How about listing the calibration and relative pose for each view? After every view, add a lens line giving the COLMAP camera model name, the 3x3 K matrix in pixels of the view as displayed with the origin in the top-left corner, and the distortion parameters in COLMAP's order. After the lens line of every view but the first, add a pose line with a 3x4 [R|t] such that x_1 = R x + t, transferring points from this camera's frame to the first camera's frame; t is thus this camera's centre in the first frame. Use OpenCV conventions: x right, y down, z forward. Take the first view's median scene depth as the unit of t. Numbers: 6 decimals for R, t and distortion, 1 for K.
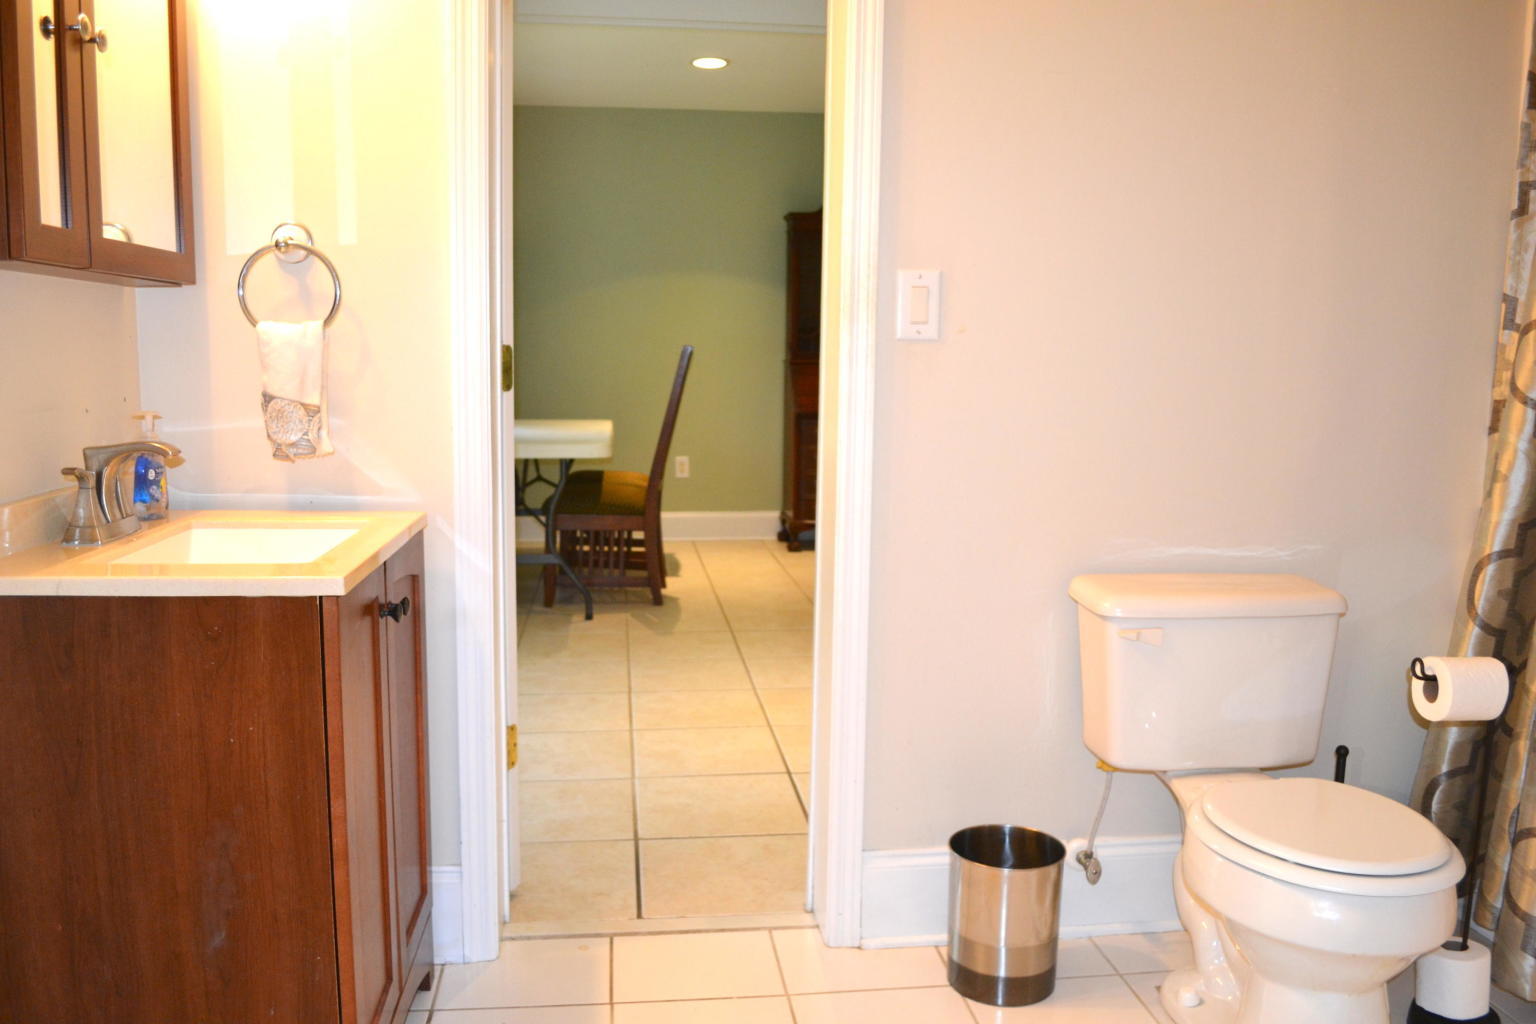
lens RADIAL K [[1227.9, 0, 768.0], [0, 1227.9, 512.0], [0, 0, 1]] dist [-0.080497, 0.010397]
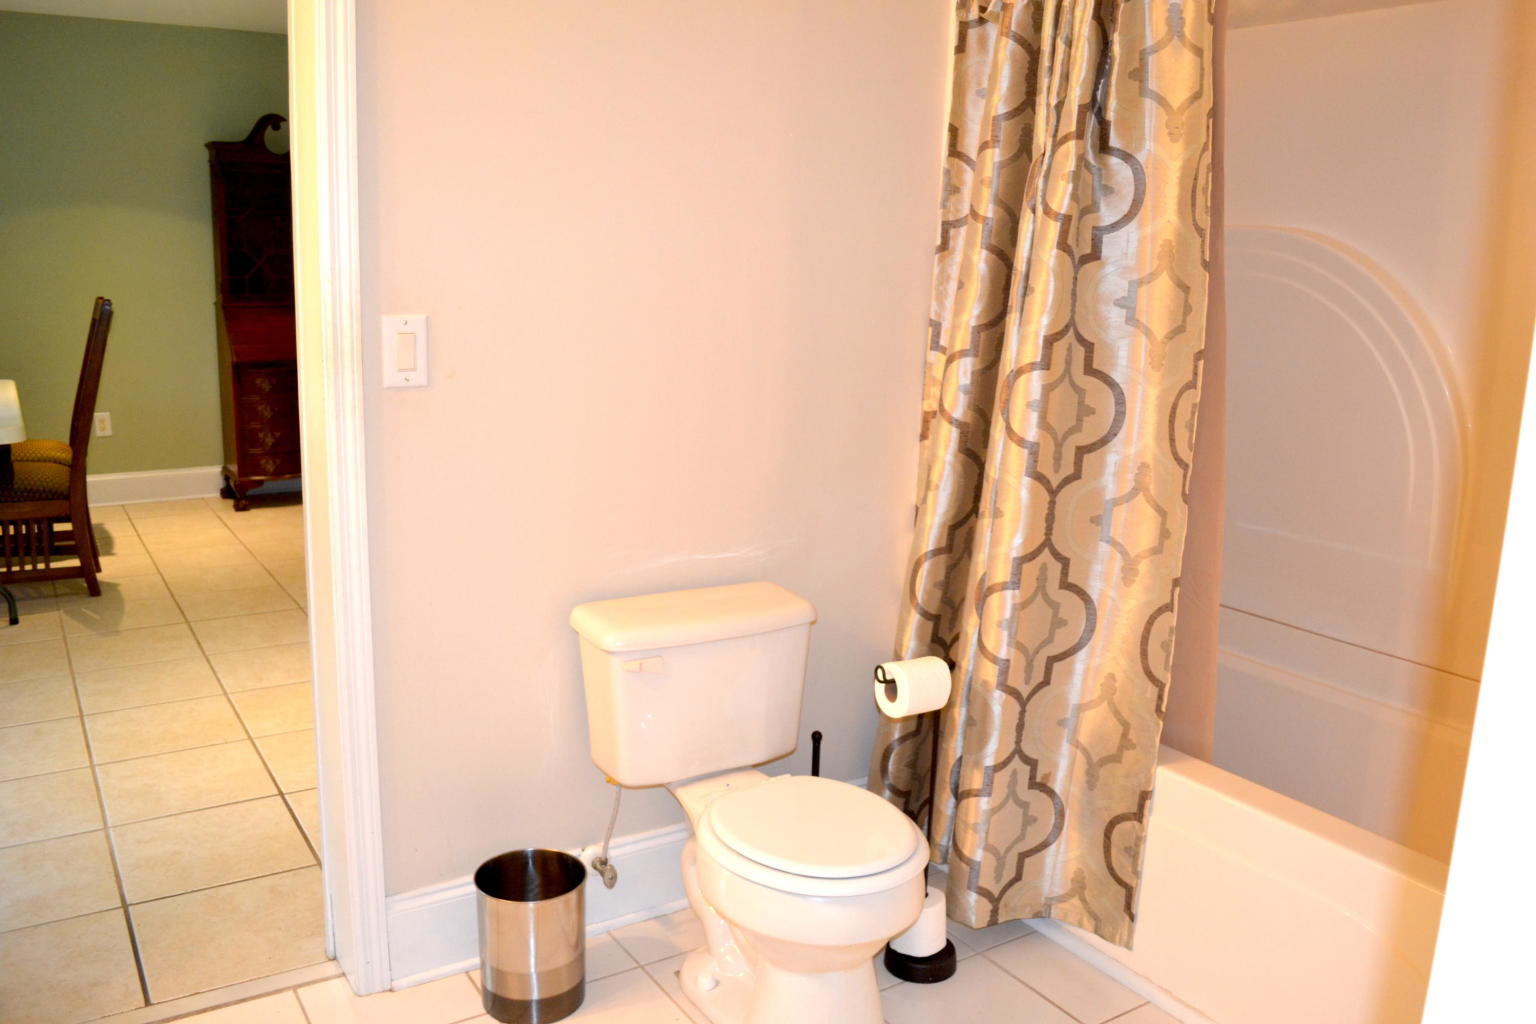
lens RADIAL K [[1227.9, 0, 768.0], [0, 1227.9, 512.0], [0, 0, 1]] dist [-0.080497, 0.010397]
pose [[0.900415, -0.077025, 0.428158, -0.040268], [0.040115, 0.994708, 0.094585, -0.118341], [-0.433178, -0.067990, 0.898740, -0.002813]]
